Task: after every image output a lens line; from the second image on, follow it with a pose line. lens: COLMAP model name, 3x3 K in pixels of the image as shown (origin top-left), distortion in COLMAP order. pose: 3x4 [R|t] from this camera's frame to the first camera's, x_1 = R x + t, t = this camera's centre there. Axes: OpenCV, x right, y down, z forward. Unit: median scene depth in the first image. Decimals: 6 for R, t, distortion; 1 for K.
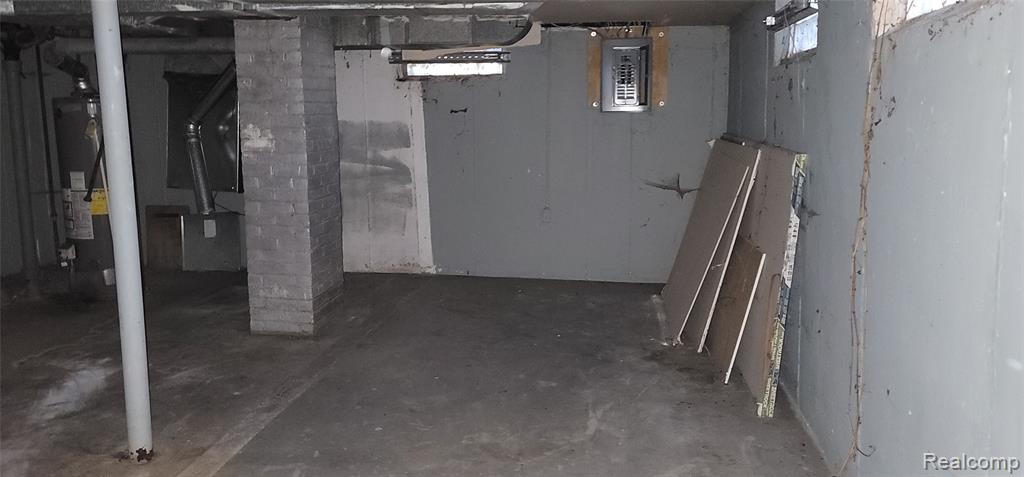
lens RADIAL K [[740.4, 0, 518.9], [0, 740.4, 221.3], [0, 0, 1]] dist [0.070188, -0.057702]
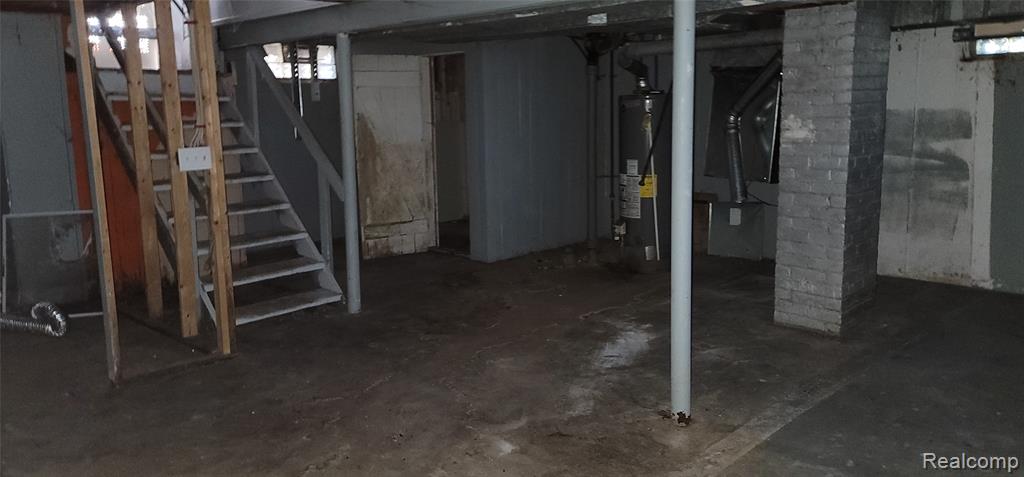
lens RADIAL K [[740.4, 0, 518.9], [0, 740.4, 221.3], [0, 0, 1]] dist [0.070188, -0.057702]
pose [[0.791453, 0.075306, -0.606573, -0.032536], [-0.069043, 0.997044, 0.033696, 0.002890], [0.607317, 0.015211, 0.794314, -0.006483]]
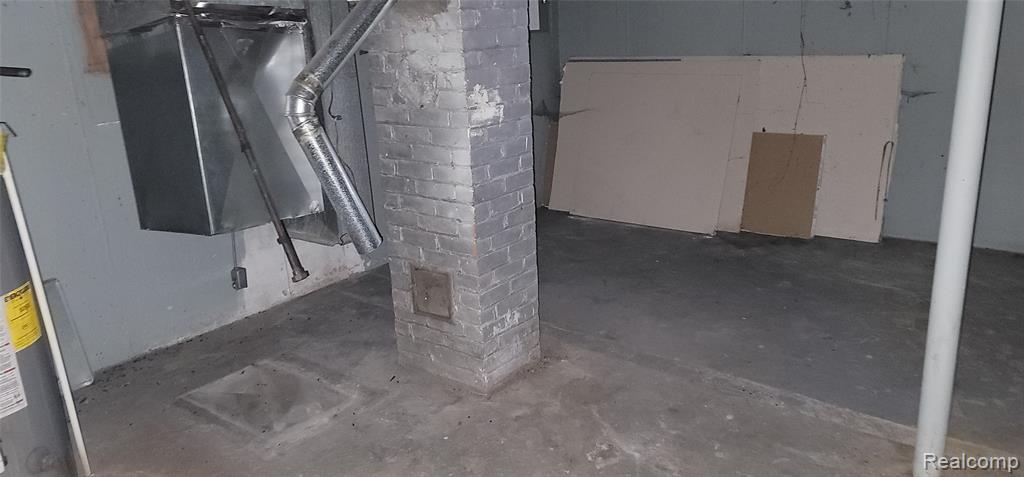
lens RADIAL K [[740.4, 0, 518.9], [0, 740.4, 221.3], [0, 0, 1]] dist [0.070188, -0.057702]
pose [[0.481366, -0.250494, 0.839964, -0.889926], [0.172556, 0.966623, 0.189378, -0.127979], [-0.859367, 0.053781, 0.508524, 0.633677]]
